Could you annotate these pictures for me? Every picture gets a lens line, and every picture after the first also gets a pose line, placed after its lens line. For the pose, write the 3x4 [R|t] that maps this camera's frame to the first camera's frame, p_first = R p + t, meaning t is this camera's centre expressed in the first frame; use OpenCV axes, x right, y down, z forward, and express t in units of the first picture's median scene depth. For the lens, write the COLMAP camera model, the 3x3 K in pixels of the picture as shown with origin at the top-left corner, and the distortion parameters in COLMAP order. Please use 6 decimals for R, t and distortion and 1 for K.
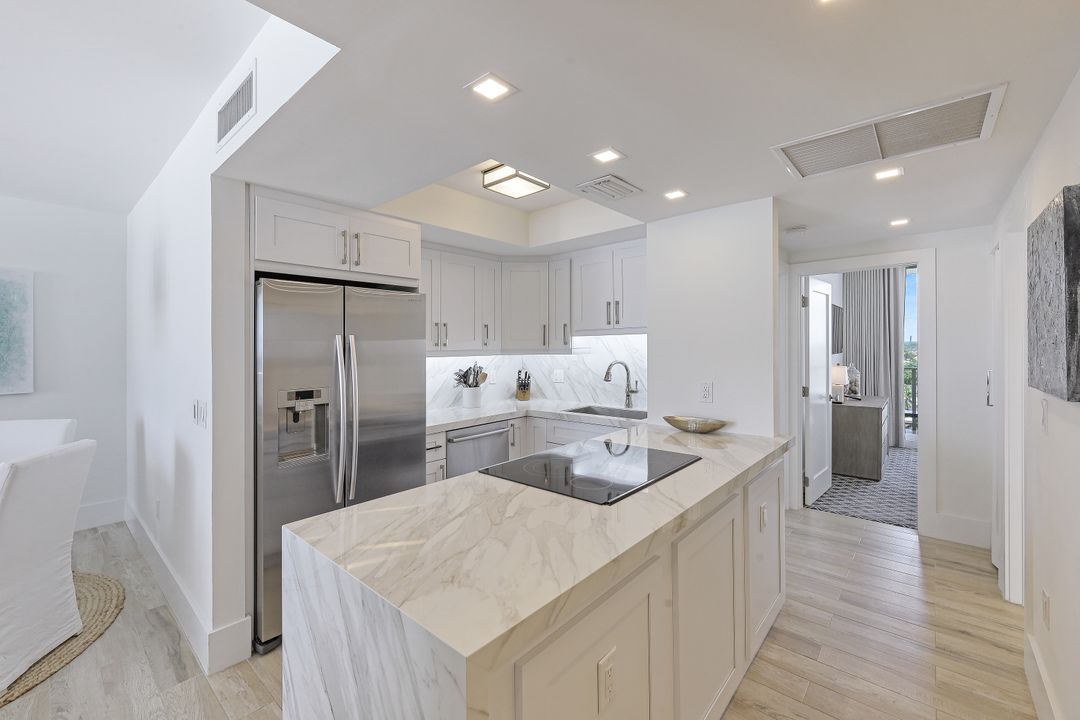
lens RADIAL K [[445.0, 0, 533.2], [0, 445.0, 351.0], [0, 0, 1]] dist [-0.007823, 0.003096]
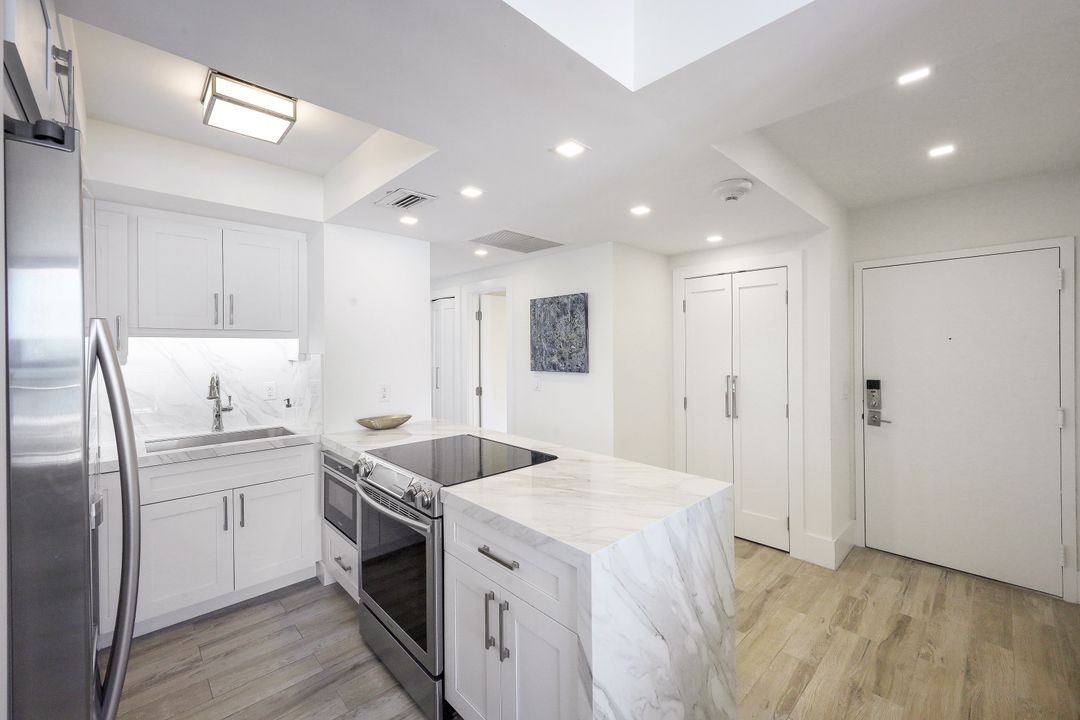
lens RADIAL K [[445.0, 0, 536.4], [0, 445.0, 355.1], [0, 0, 1]] dist [-0.007823, 0.003096]
pose [[0.081766, 0.000931, 0.996651, -0.699627], [0.014458, 0.999893, -0.002121, 0.004222], [-0.996547, 0.014583, 0.081744, 0.504874]]
